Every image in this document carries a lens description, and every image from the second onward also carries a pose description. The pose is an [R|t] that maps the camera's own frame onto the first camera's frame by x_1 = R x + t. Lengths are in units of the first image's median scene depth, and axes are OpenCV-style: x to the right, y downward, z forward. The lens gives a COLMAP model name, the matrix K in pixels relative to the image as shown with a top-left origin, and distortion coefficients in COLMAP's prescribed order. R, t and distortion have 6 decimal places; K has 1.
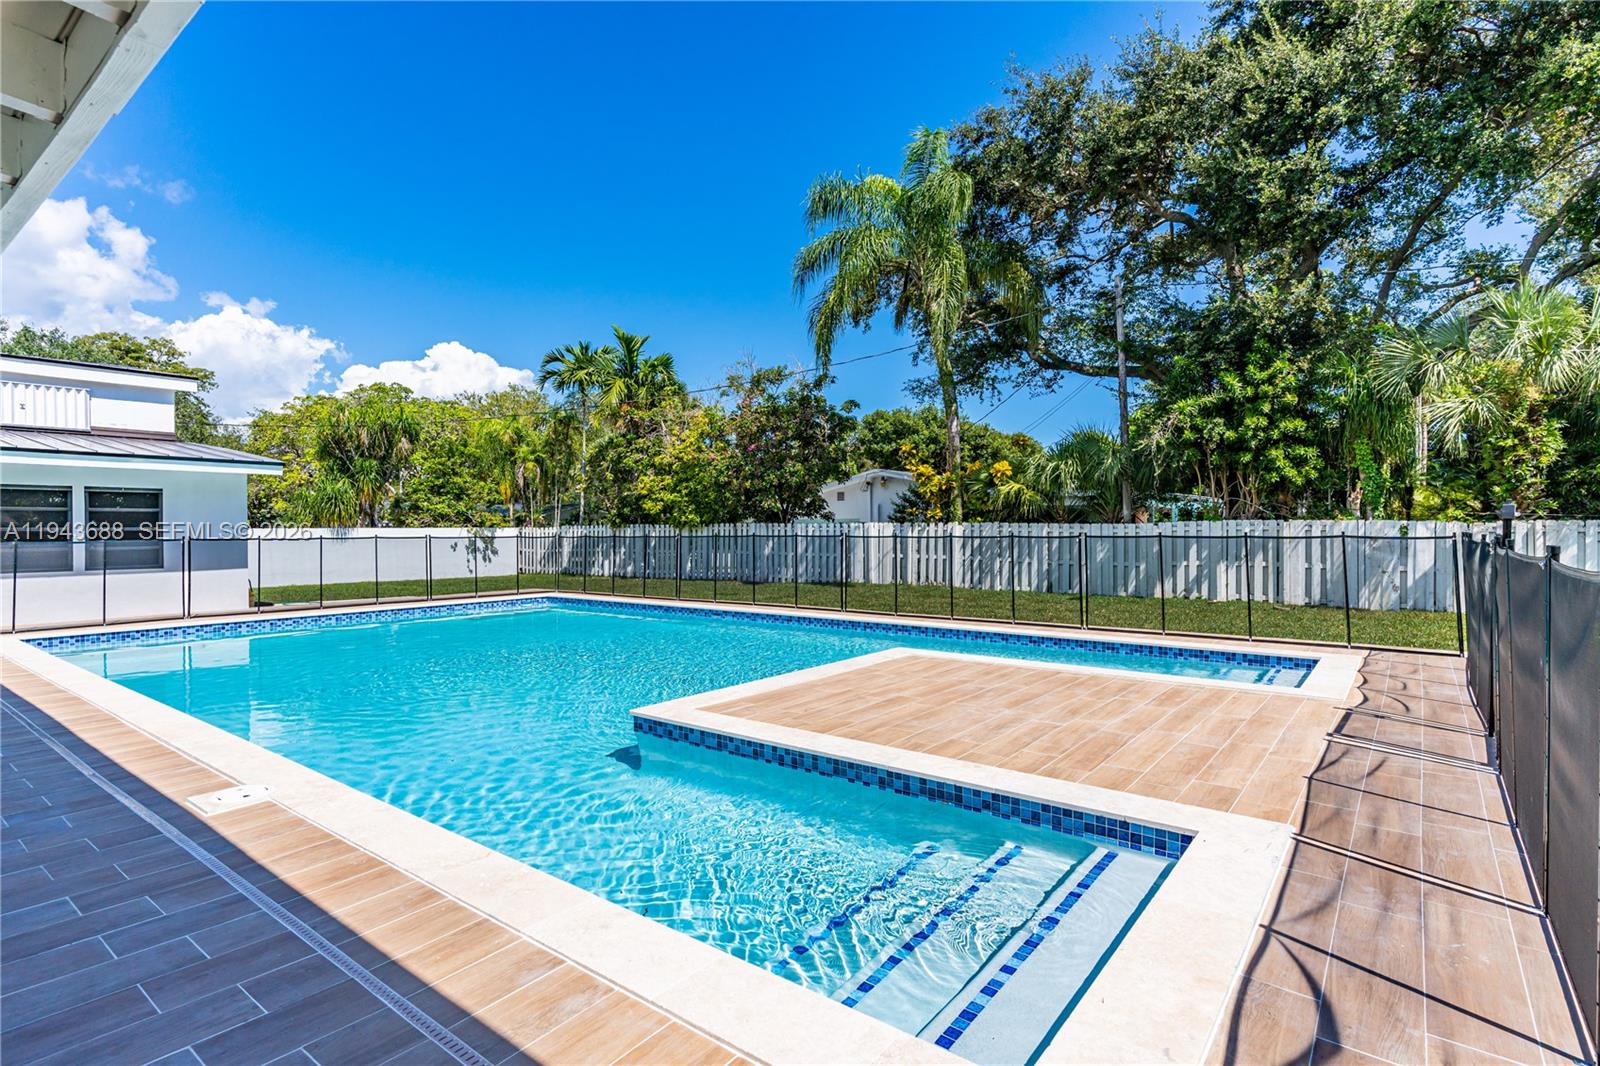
lens RADIAL K [[758.9, 0, 801.7], [0, 758.9, 533.2], [0, 0, 1]] dist [0.016438, -0.001719]
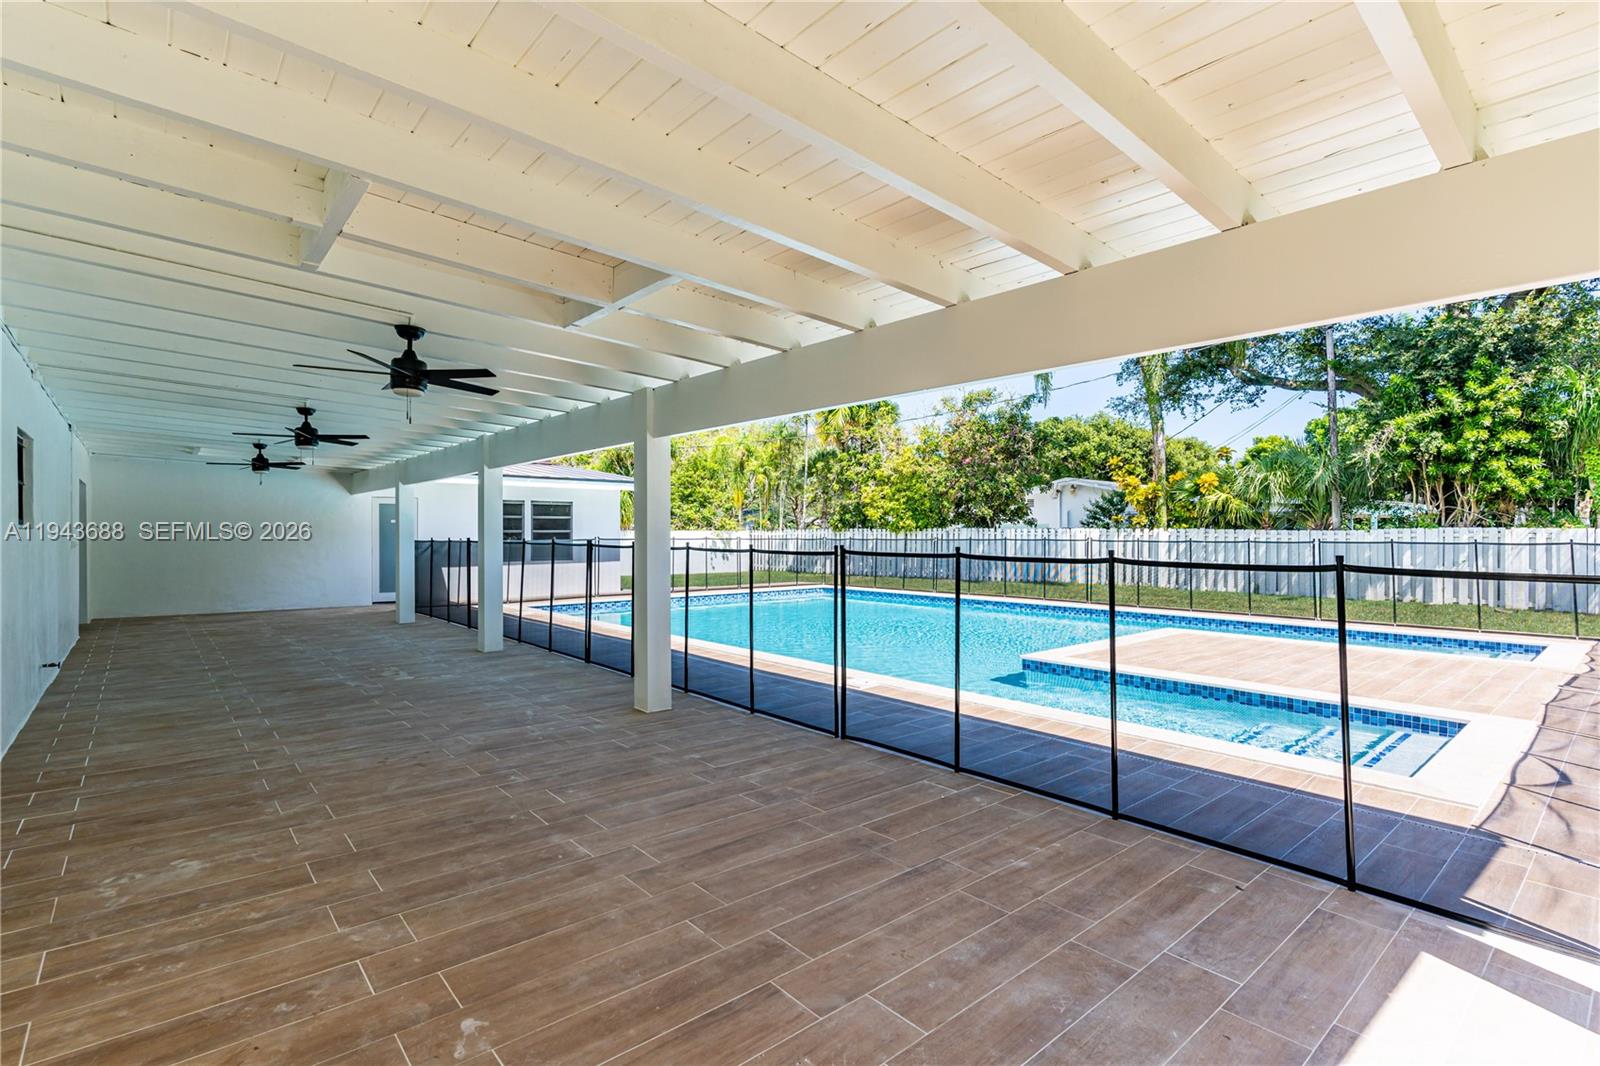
lens RADIAL K [[758.9, 0, 808.8], [0, 758.9, 534.8], [0, 0, 1]] dist [0.016438, -0.001719]
pose [[0.986643, 0.005905, -0.162791, -0.120810], [-0.006203, 0.999980, -0.001318, -0.000217], [0.162780, 0.002310, 0.986660, -0.168818]]
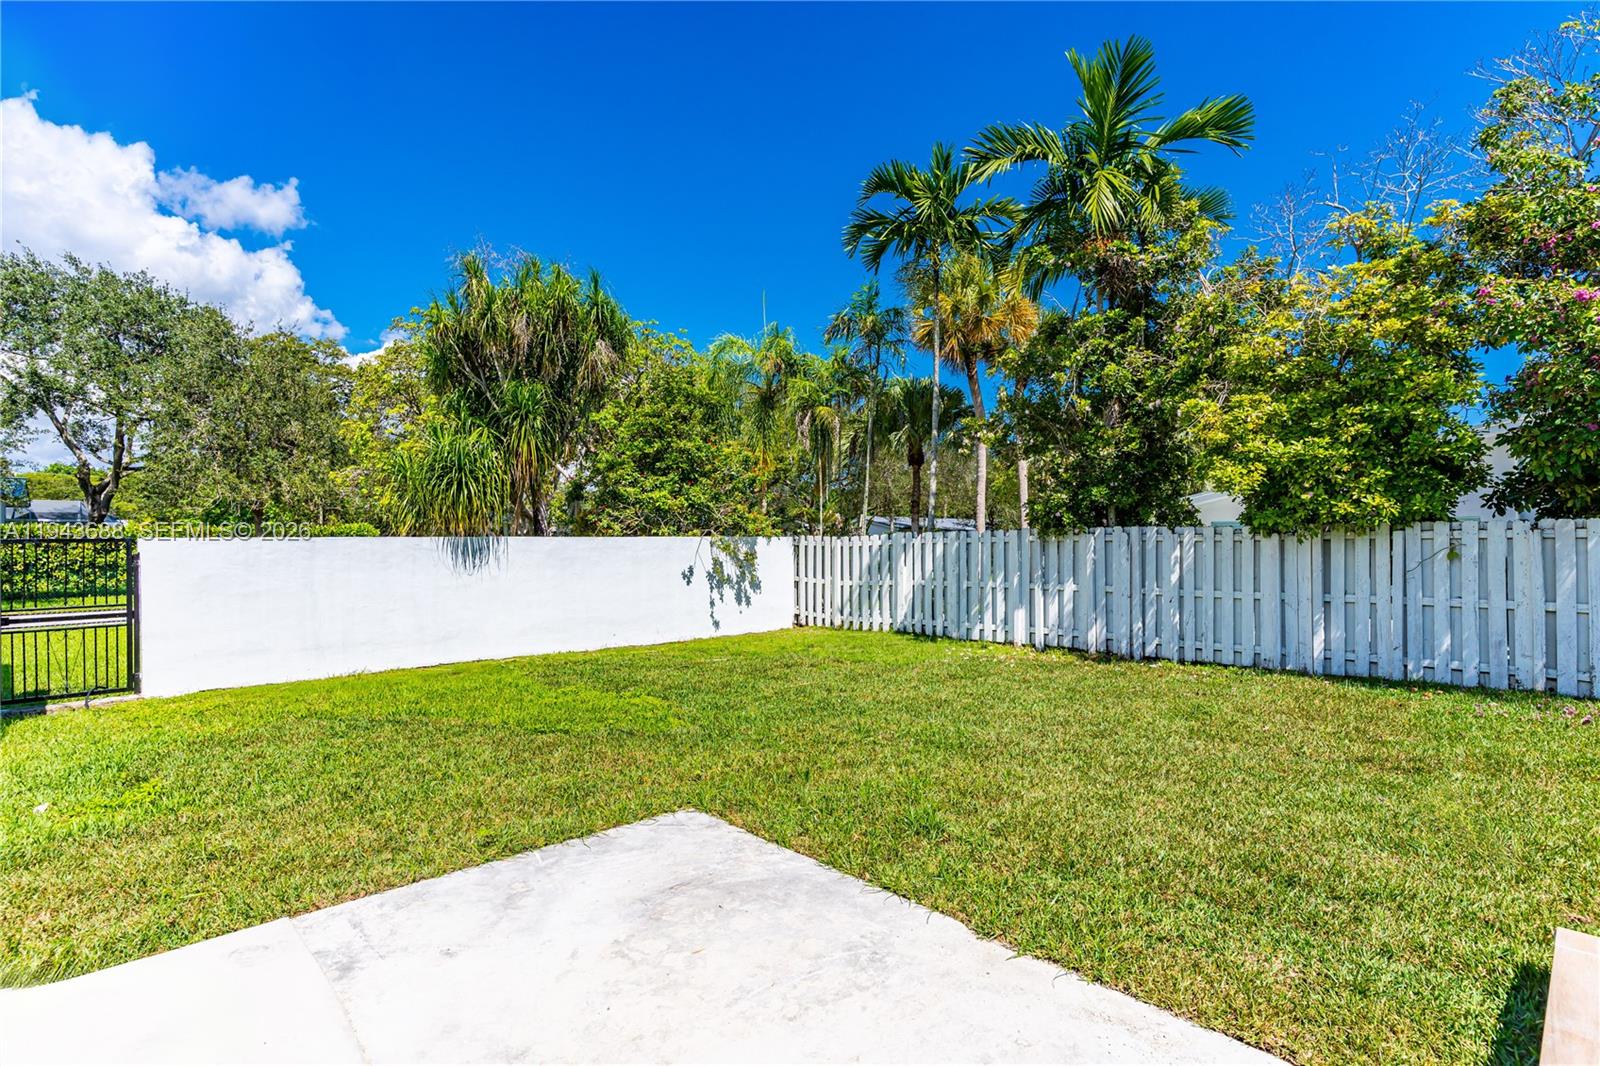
lens RADIAL K [[758.9, 0, 791.1], [0, 758.9, 539.3], [0, 0, 1]] dist [0.016438, -0.001719]
pose [[0.983751, -0.001047, -0.179533, -0.362291], [-0.000222, 0.999975, -0.007052, -0.002403], [0.179536, 0.006977, 0.983727, 0.633292]]
